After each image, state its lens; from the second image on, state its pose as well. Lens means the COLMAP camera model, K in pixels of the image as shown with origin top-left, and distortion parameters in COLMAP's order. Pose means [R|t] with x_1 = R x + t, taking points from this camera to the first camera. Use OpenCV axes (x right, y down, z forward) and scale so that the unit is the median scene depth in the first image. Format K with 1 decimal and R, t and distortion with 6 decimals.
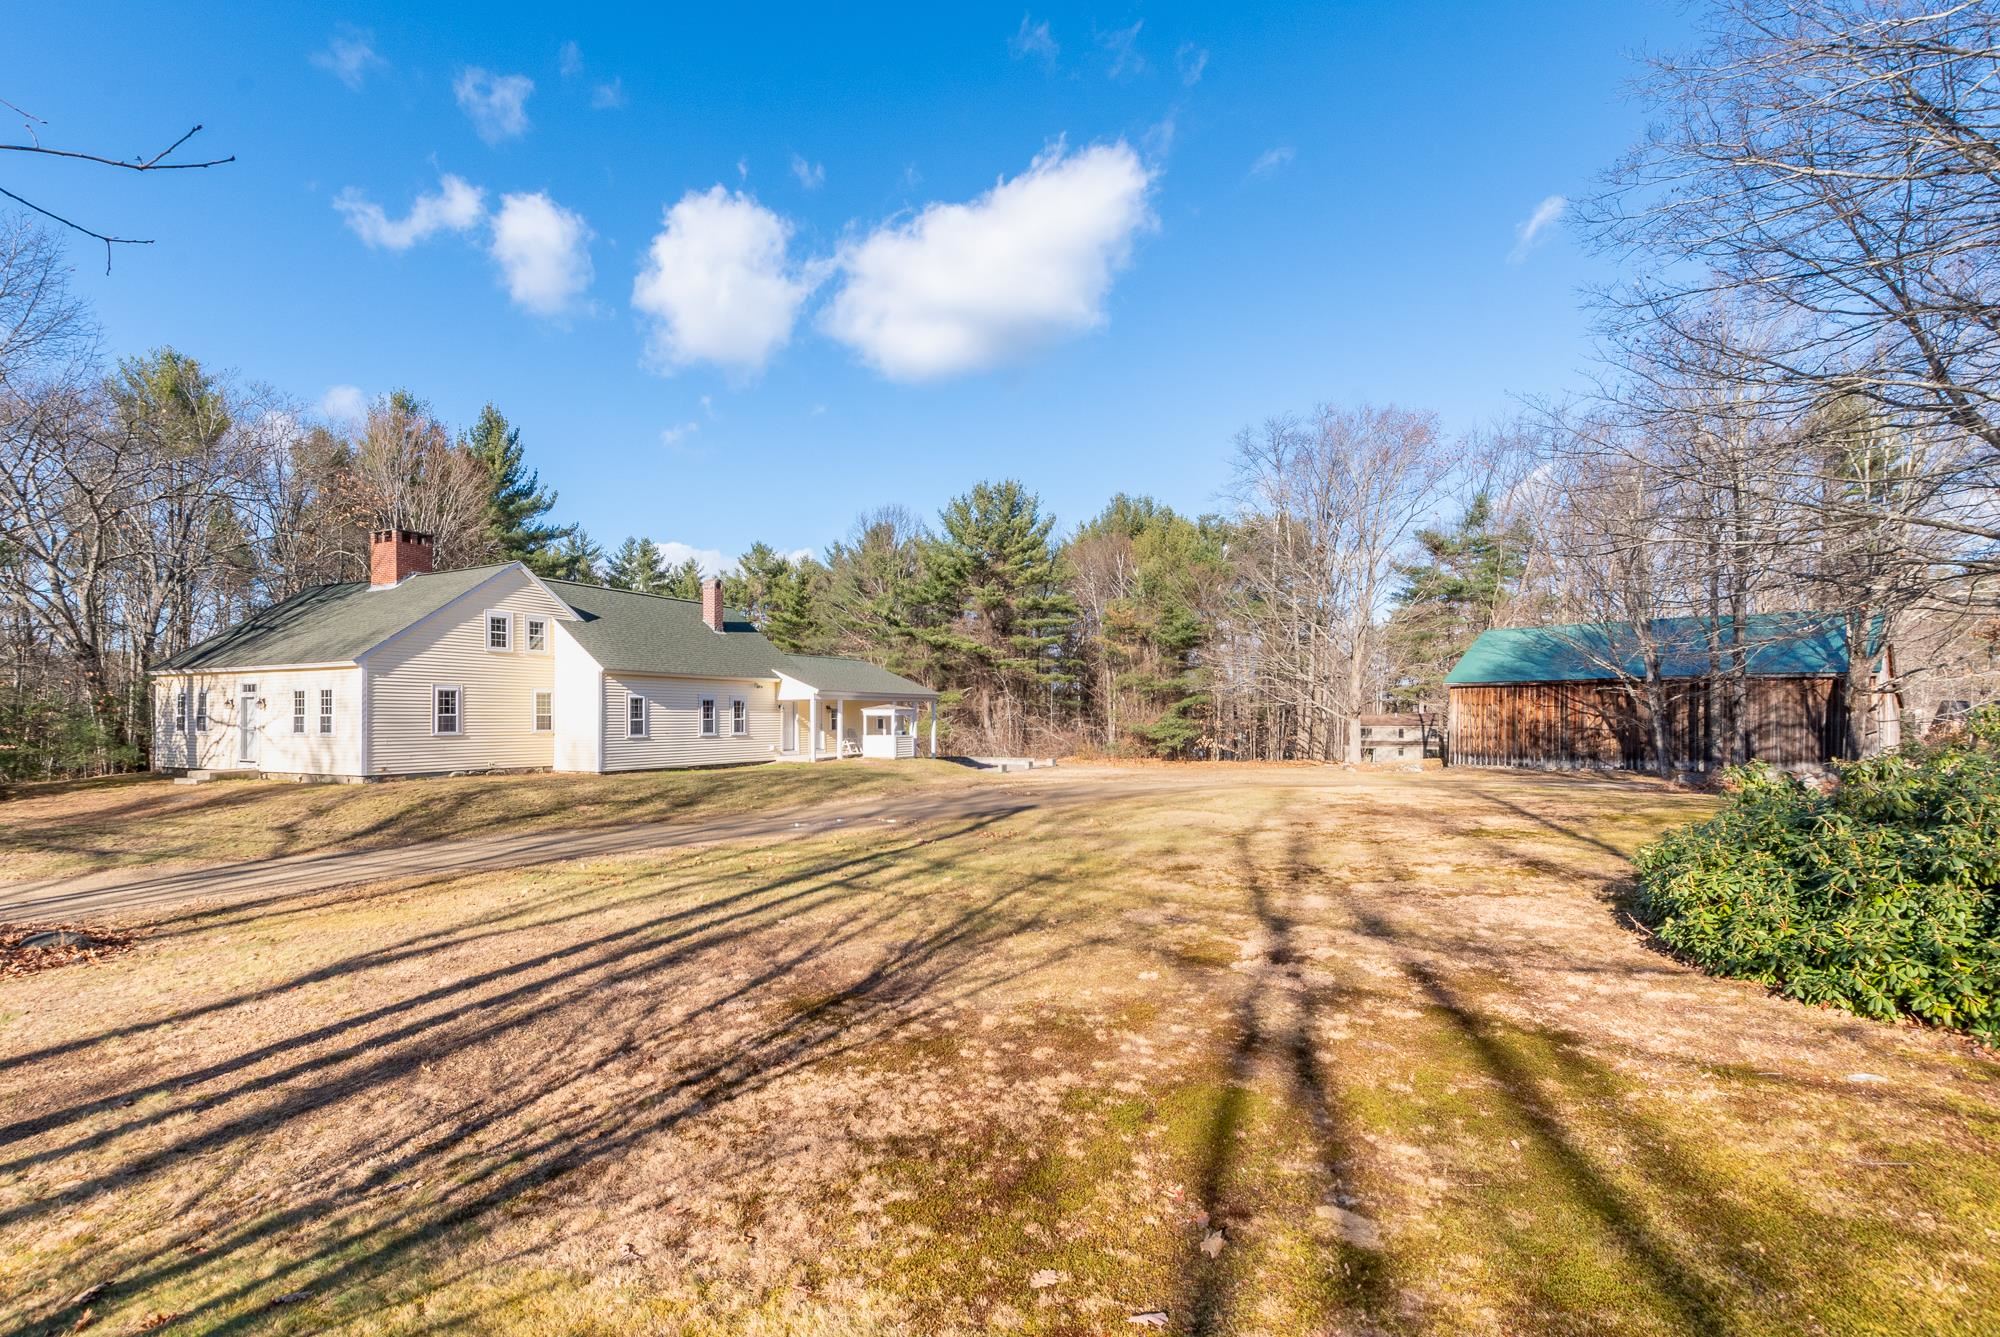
lens RADIAL K [[908.0, 0, 995.2], [0, 908.0, 706.7], [0, 0, 1]] dist [0.000131, -0.001211]
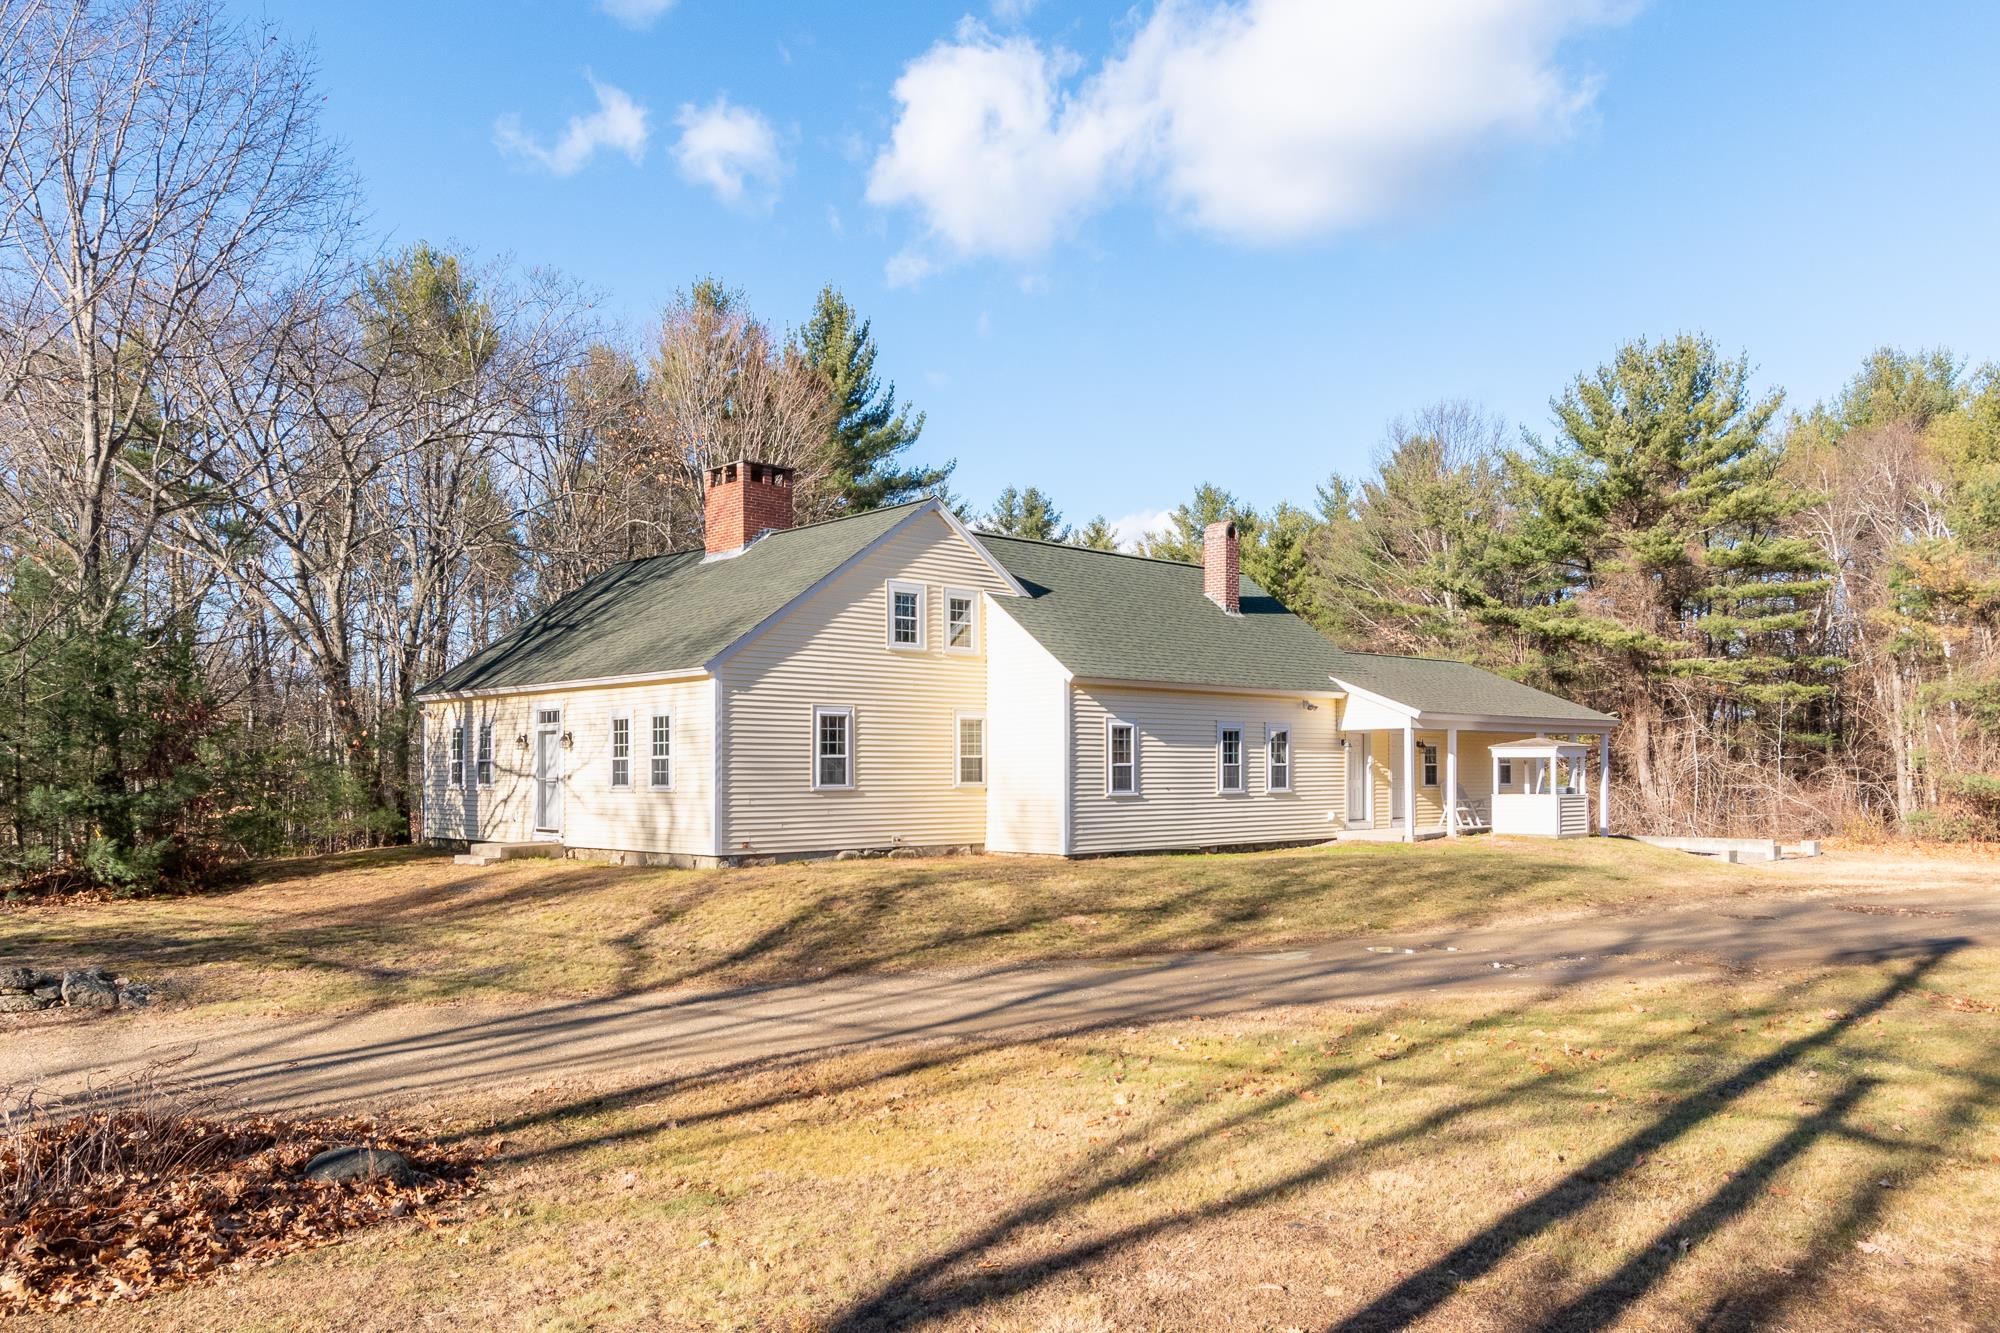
lens RADIAL K [[1280.3, 0, 1002.4], [0, 1280.3, 767.0], [0, 0, 1]] dist [-0.006453, 0.001404]
pose [[0.960555, -0.004154, -0.278059, -0.244085], [0.004504, 0.999990, 0.000620, 0.015155], [0.278054, -0.001848, 0.960564, 0.203450]]
